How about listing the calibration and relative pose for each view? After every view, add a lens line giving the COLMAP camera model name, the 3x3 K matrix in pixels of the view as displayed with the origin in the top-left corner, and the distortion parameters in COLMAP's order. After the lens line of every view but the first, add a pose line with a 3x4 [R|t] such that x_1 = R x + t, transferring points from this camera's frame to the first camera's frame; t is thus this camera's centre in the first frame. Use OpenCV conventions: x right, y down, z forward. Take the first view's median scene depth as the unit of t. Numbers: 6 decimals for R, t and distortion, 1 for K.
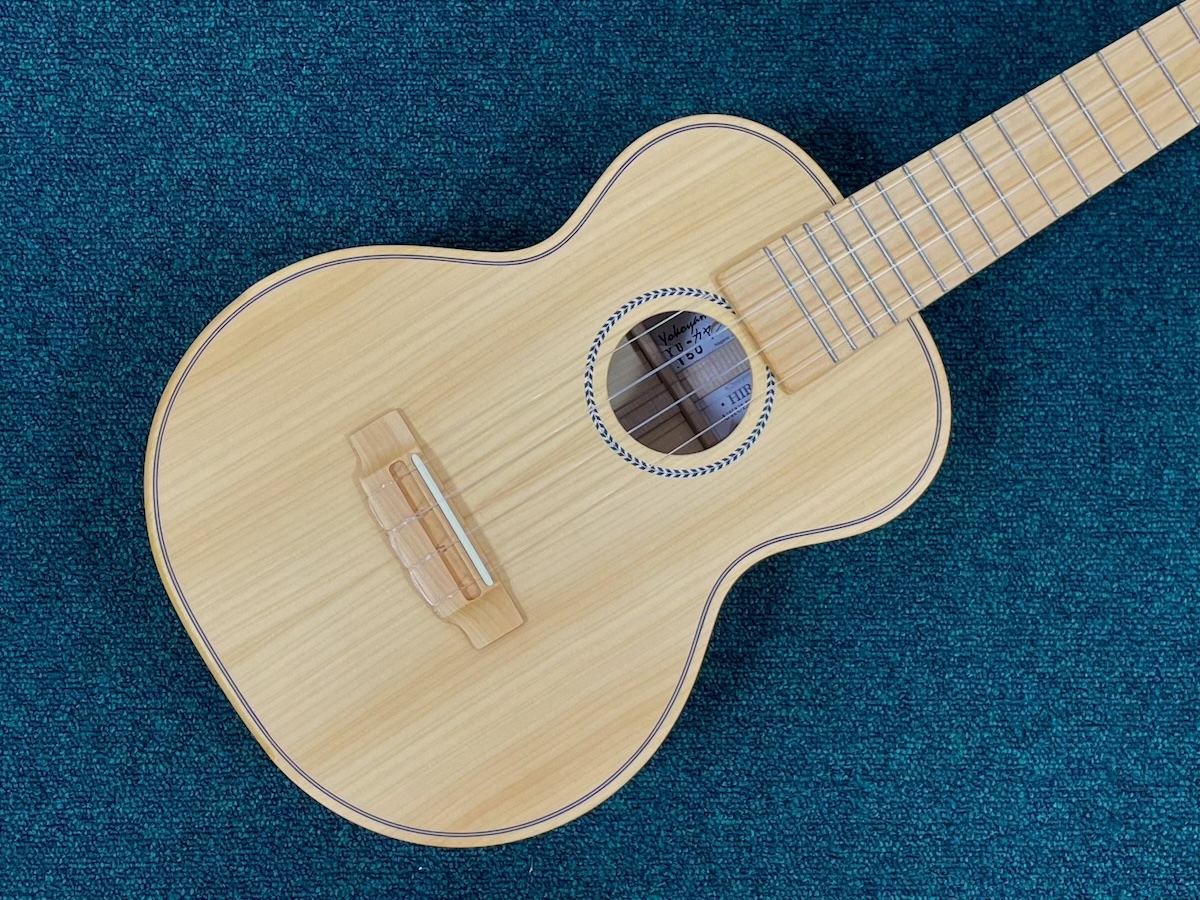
lens RADIAL K [[1873.9, 0, 600.0], [0, 1873.9, 450.0], [0, 0, 1]] dist [0.179656, -0.615232]
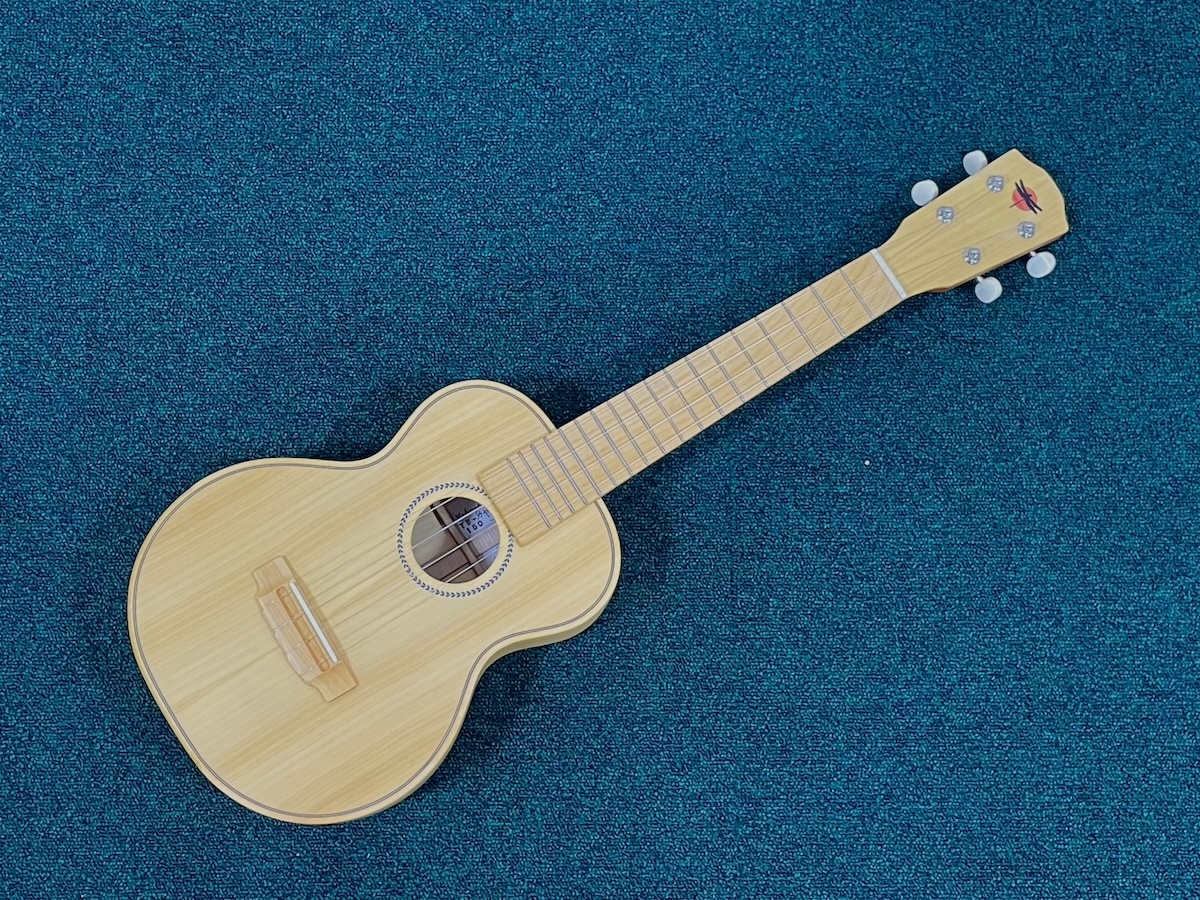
lens RADIAL K [[1873.9, 0, 600.0], [0, 1873.9, 450.0], [0, 0, 1]] dist [0.179656, -0.615232]
pose [[0.999972, -0.002157, -0.007098, 0.166286], [0.001239, 0.991910, -0.126936, 0.087450], [0.007314, 0.126924, 0.991886, -0.593077]]
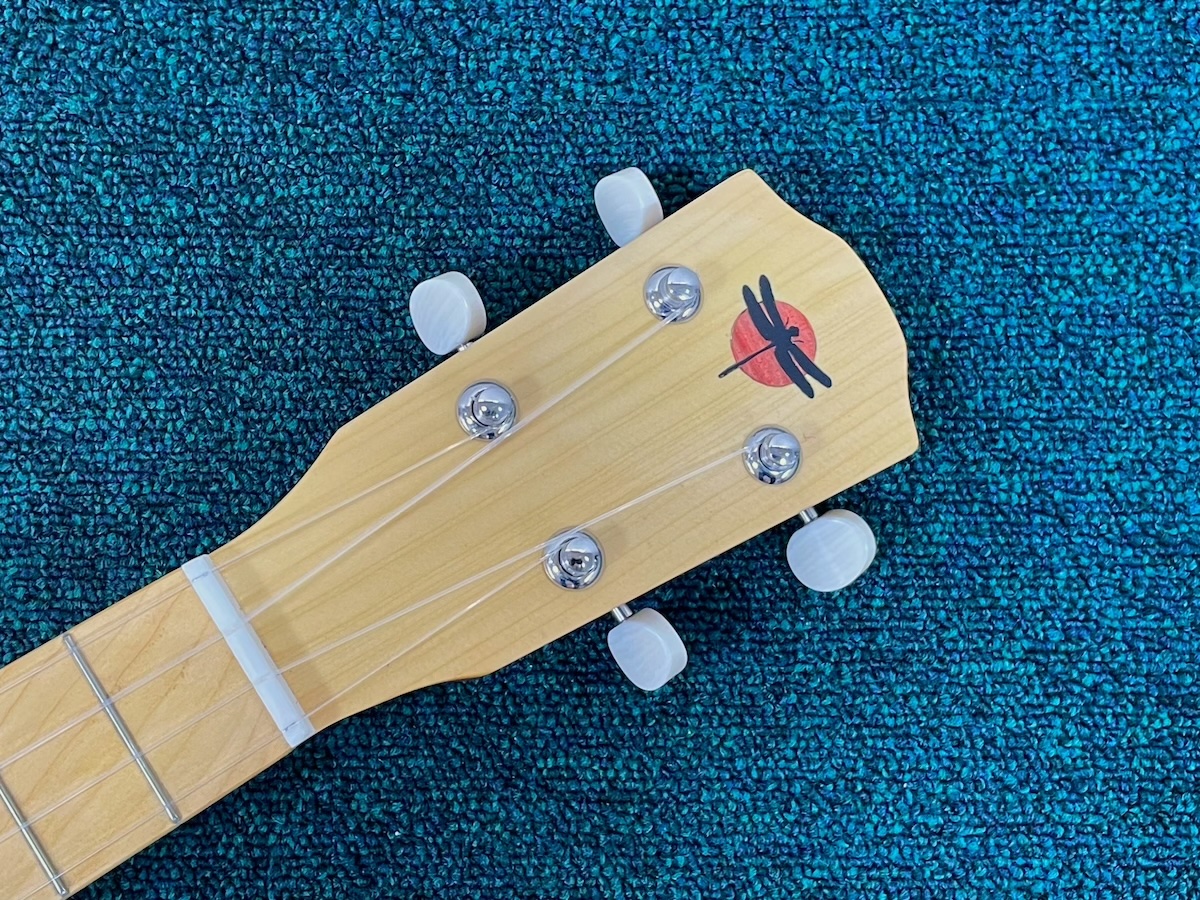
lens RADIAL K [[1873.9, 0, 600.0], [0, 1873.9, 450.0], [0, 0, 1]] dist [0.179656, -0.615232]
pose [[0.999975, 0.006769, -0.001924, 0.474792], [-0.006836, 0.999289, -0.037083, -0.284788], [0.001671, 0.037096, 0.999310, 0.509122]]
